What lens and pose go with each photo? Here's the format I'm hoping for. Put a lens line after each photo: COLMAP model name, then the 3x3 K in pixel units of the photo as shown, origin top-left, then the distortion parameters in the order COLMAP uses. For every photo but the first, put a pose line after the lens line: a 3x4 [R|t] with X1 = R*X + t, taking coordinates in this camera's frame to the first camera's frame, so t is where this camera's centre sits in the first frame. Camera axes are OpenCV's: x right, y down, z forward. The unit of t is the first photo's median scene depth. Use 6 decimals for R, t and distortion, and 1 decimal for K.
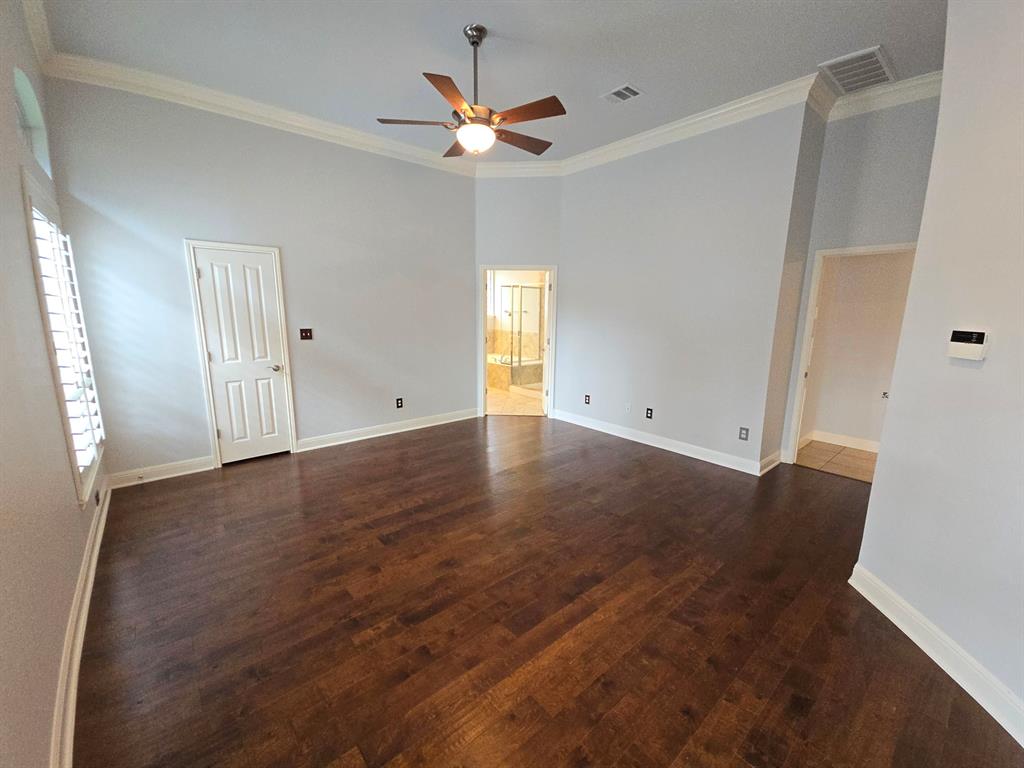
lens RADIAL K [[416.5, 0, 507.1], [0, 416.5, 383.8], [0, 0, 1]] dist [0.004769, -0.001980]
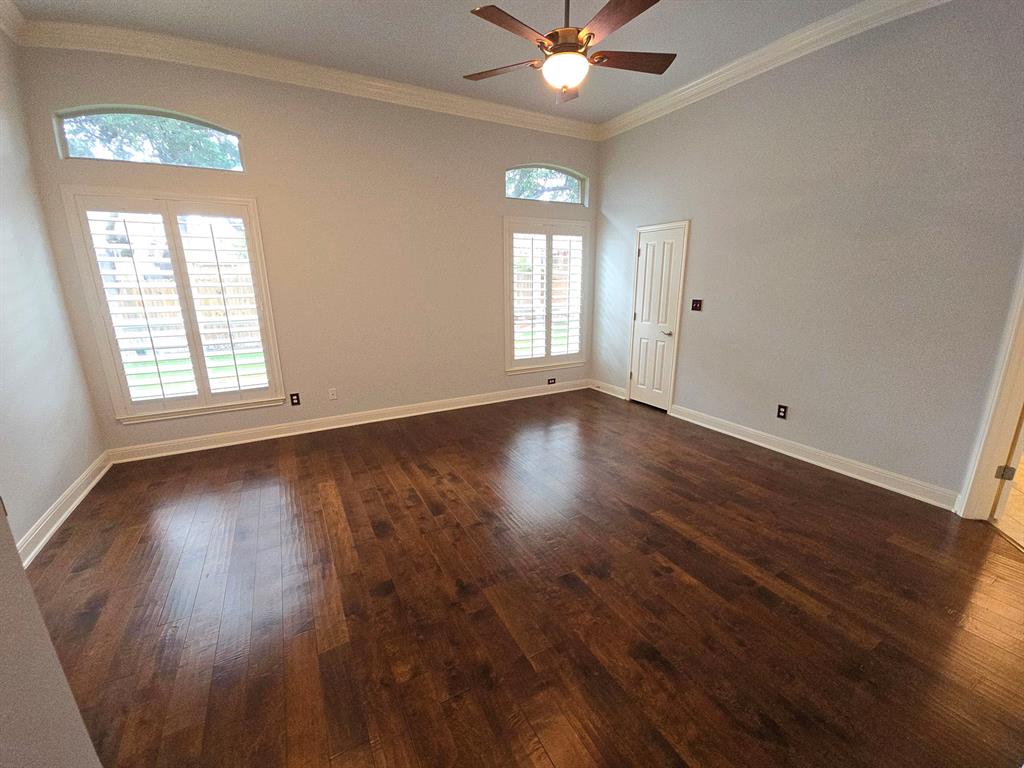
lens RADIAL K [[416.5, 0, 514.3], [0, 416.5, 380.7], [0, 0, 1]] dist [0.004769, -0.001980]
pose [[-0.190345, 0.224643, -0.955669, 0.608722], [-0.172596, 0.950647, 0.257839, -0.133545], [0.966426, 0.214023, -0.142179, 0.789022]]
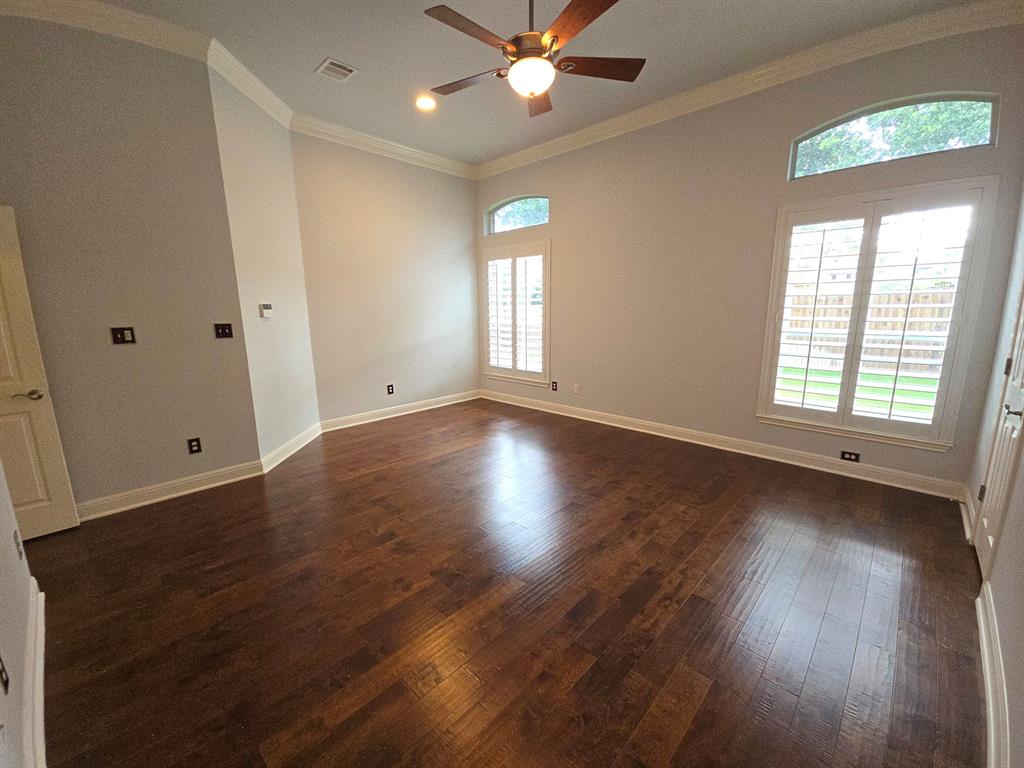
lens RADIAL K [[416.5, 0, 520.8], [0, 416.5, 390.4], [0, 0, 1]] dist [0.004769, -0.001980]
pose [[-0.992639, 0.027505, -0.117949, 0.042222], [-0.019141, 0.926006, 0.377023, -0.225238], [0.119592, 0.376505, -0.918663, 1.344155]]
